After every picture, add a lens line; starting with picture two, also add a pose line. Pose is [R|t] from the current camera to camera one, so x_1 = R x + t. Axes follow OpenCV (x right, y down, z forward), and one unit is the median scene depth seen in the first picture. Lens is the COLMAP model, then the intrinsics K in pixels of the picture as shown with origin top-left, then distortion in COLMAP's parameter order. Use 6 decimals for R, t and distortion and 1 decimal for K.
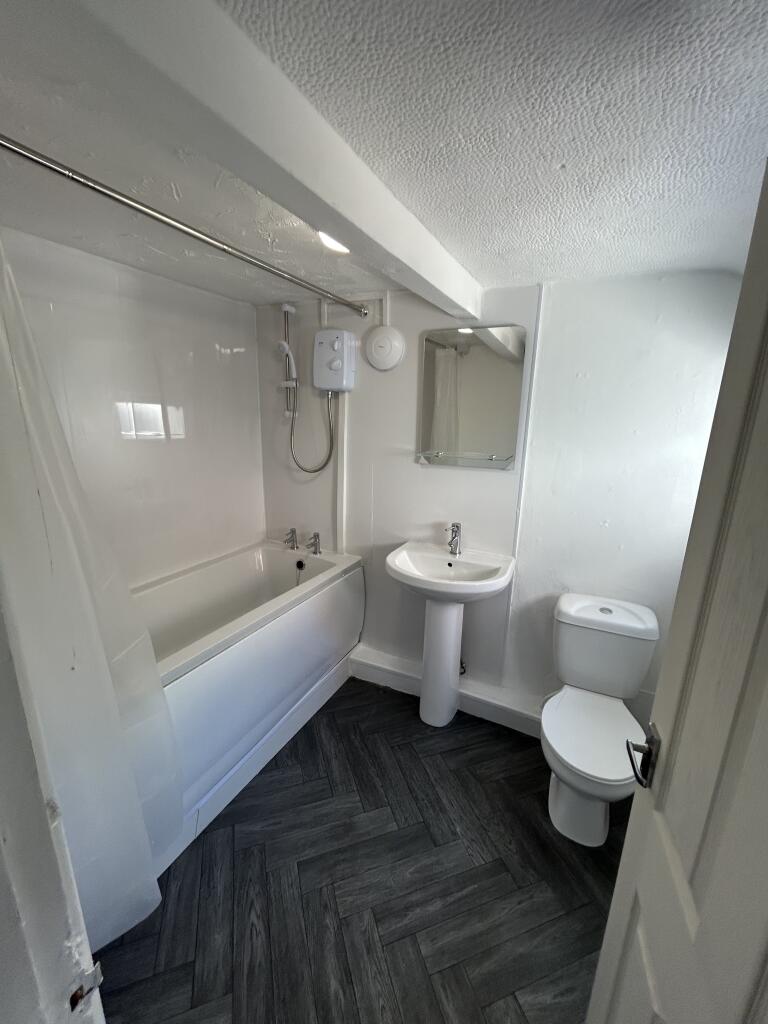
lens RADIAL K [[412.8, 0, 387.1], [0, 412.8, 511.1], [0, 0, 1]] dist [-0.002242, 0.000202]
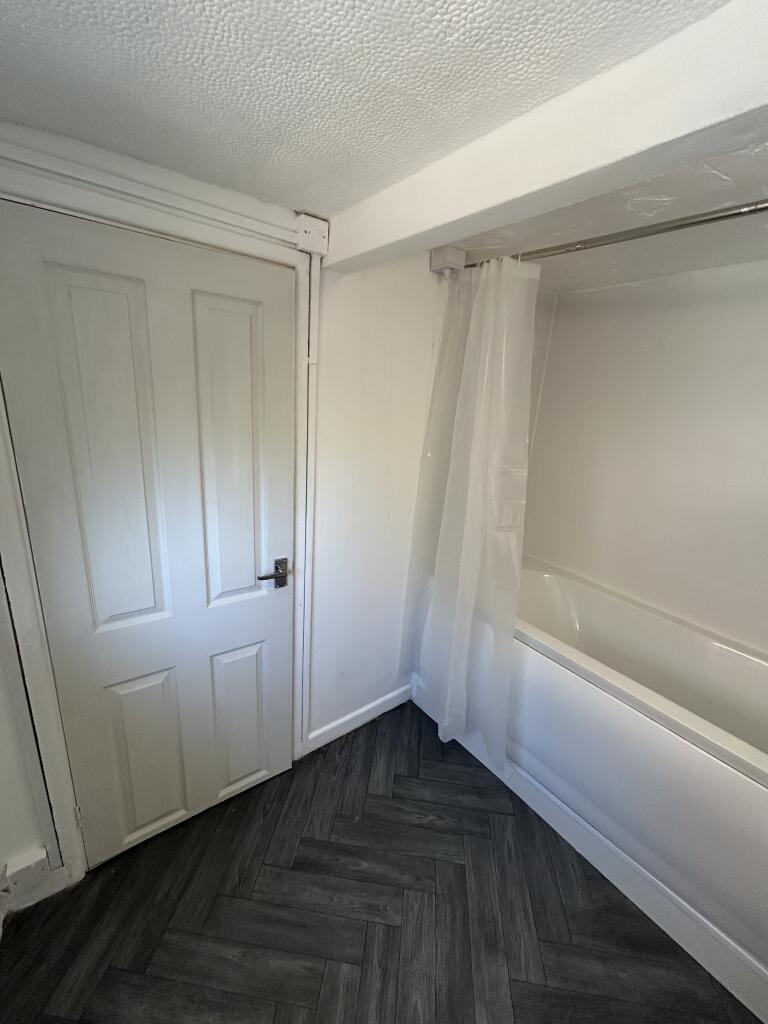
lens RADIAL K [[412.8, 0, 387.1], [0, 412.8, 511.1], [0, 0, 1]] dist [-0.002242, 0.000202]
pose [[-0.434819, 0.201083, -0.877780, 0.616170], [-0.295385, 0.888971, 0.349969, -0.227851], [0.850694, 0.411456, -0.327145, 0.872289]]
